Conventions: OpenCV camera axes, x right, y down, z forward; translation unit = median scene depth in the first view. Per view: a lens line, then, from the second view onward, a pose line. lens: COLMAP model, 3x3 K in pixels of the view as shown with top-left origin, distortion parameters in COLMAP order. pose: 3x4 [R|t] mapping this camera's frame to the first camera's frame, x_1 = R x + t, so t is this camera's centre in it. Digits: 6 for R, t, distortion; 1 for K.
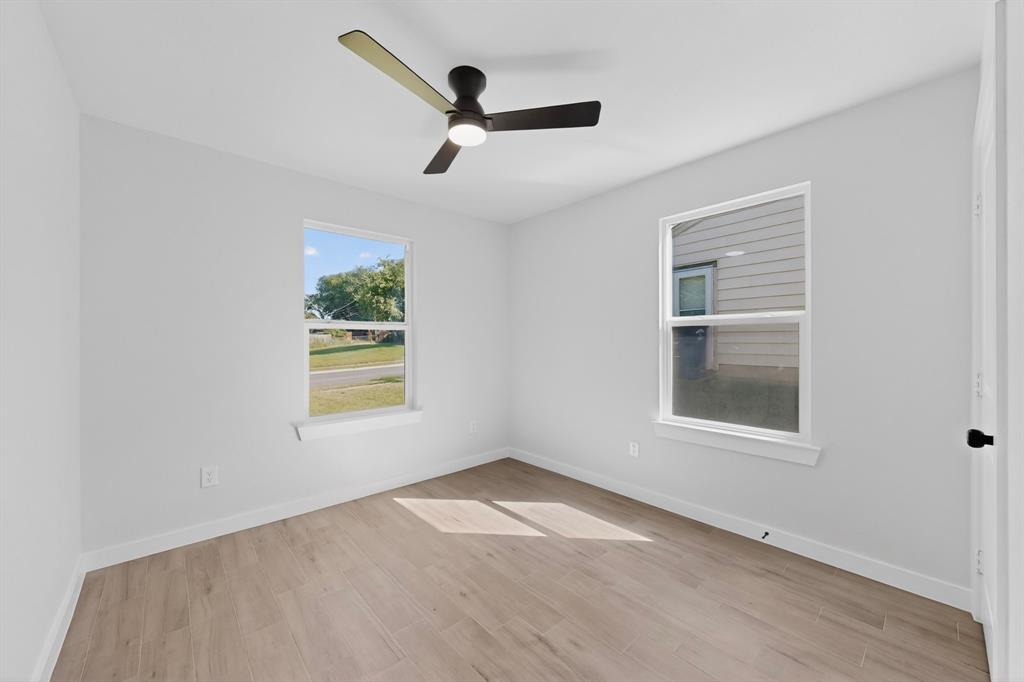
lens RADIAL K [[383.5, 0, 495.8], [0, 383.5, 342.2], [0, 0, 1]] dist [-0.000508, -0.000141]
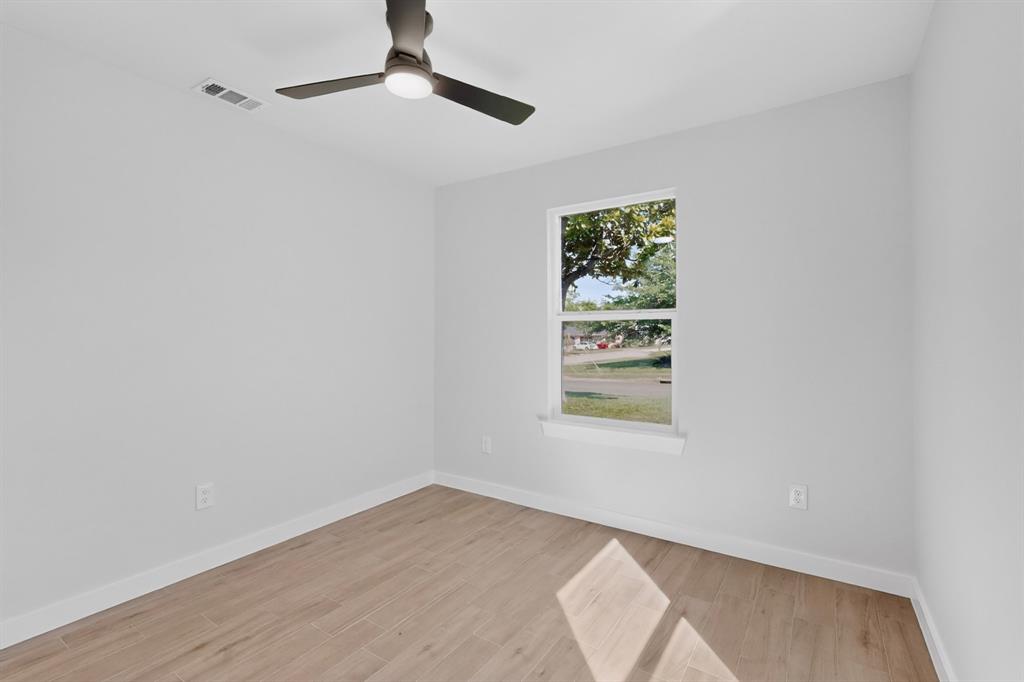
lens RADIAL K [[454.4, 0, 514.8], [0, 454.4, 338.2], [0, 0, 1]] dist [0.000753, -0.000020]
pose [[0.283613, 0.011542, -0.958869, 0.725188], [-0.004882, 0.999932, 0.010593, -0.005913], [0.958926, 0.001677, 0.283650, 0.743977]]
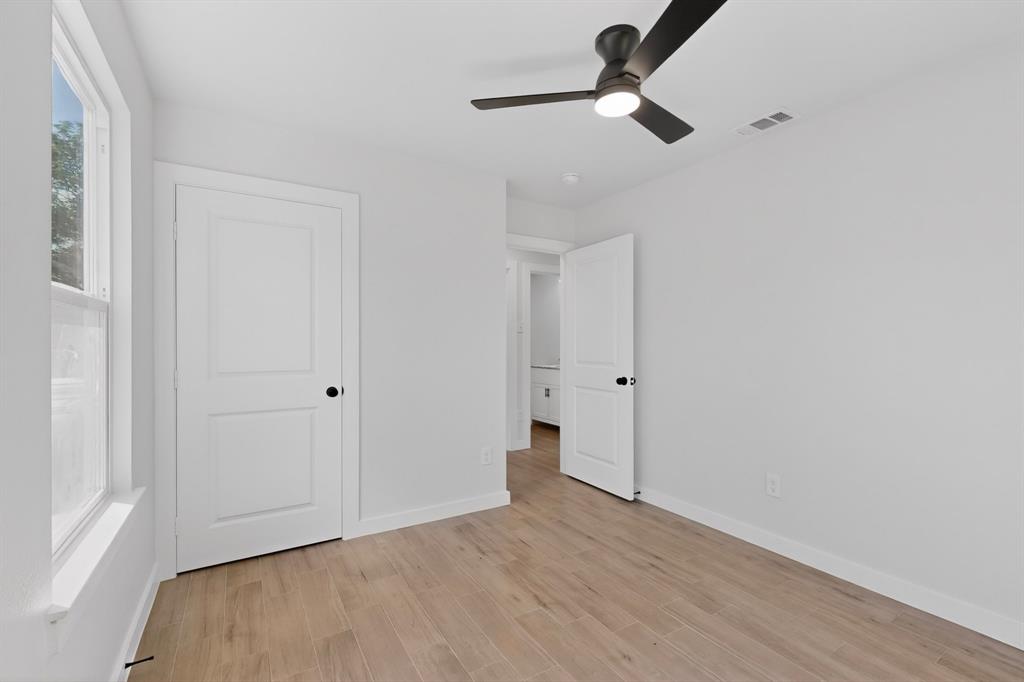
lens RADIAL K [[454.4, 0, 514.8], [0, 454.4, 338.2], [0, 0, 1]] dist [0.000753, -0.000020]
pose [[-0.990864, 0.005305, 0.134763, 0.012754], [0.004650, 0.999976, -0.005179, -0.001237], [-0.134787, -0.004505, -0.990864, 1.621794]]
